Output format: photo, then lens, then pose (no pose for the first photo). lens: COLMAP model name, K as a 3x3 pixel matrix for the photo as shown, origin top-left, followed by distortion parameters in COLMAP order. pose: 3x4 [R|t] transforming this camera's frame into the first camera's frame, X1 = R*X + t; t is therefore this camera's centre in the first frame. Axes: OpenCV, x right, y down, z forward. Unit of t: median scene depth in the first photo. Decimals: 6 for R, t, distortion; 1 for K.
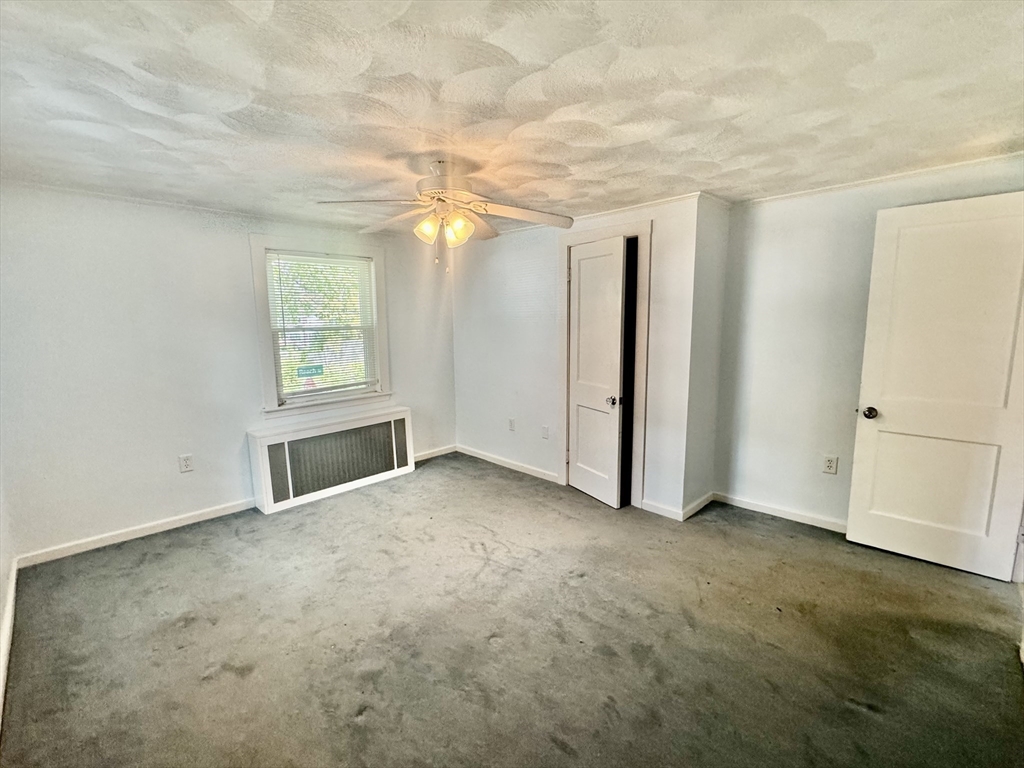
lens RADIAL K [[458.8, 0, 511.4], [0, 458.8, 373.5], [0, 0, 1]] dist [0.012468, -0.000131]
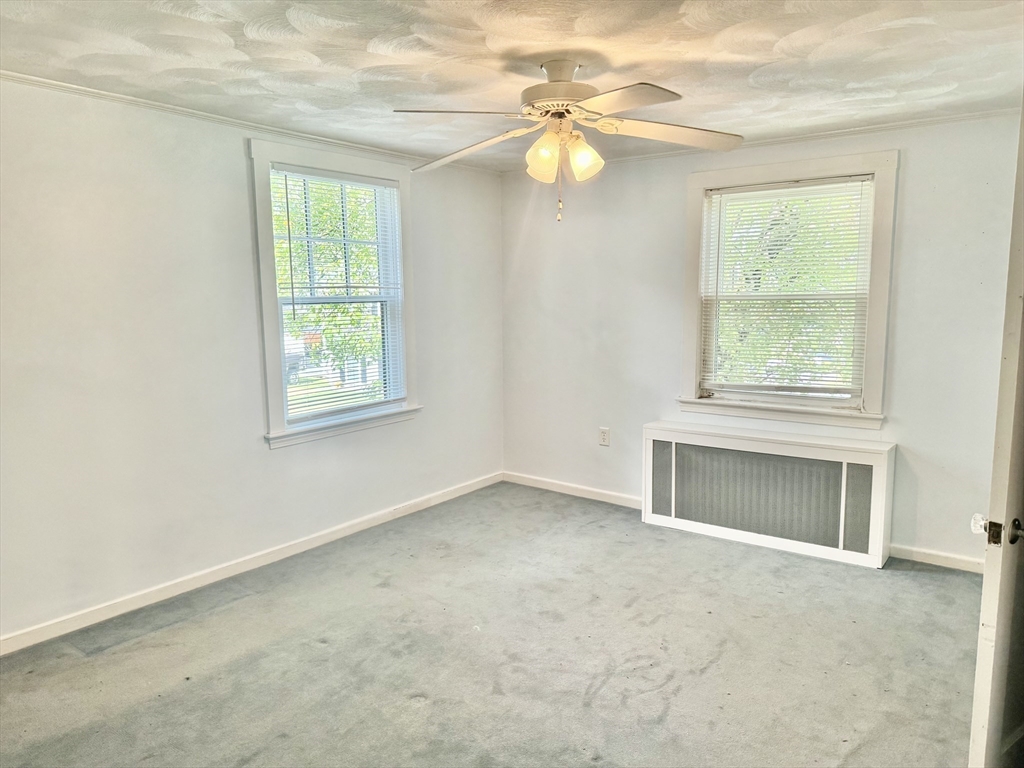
lens RADIAL K [[723.3, 0, 512.0], [0, 723.3, 384.0], [0, 0, 1]] dist [0.005357, -0.000560]
pose [[0.143545, 0.139910, -0.979704, 0.679158], [-0.119140, 0.985199, 0.123238, -0.068049], [0.982446, 0.099032, 0.158090, 0.561799]]
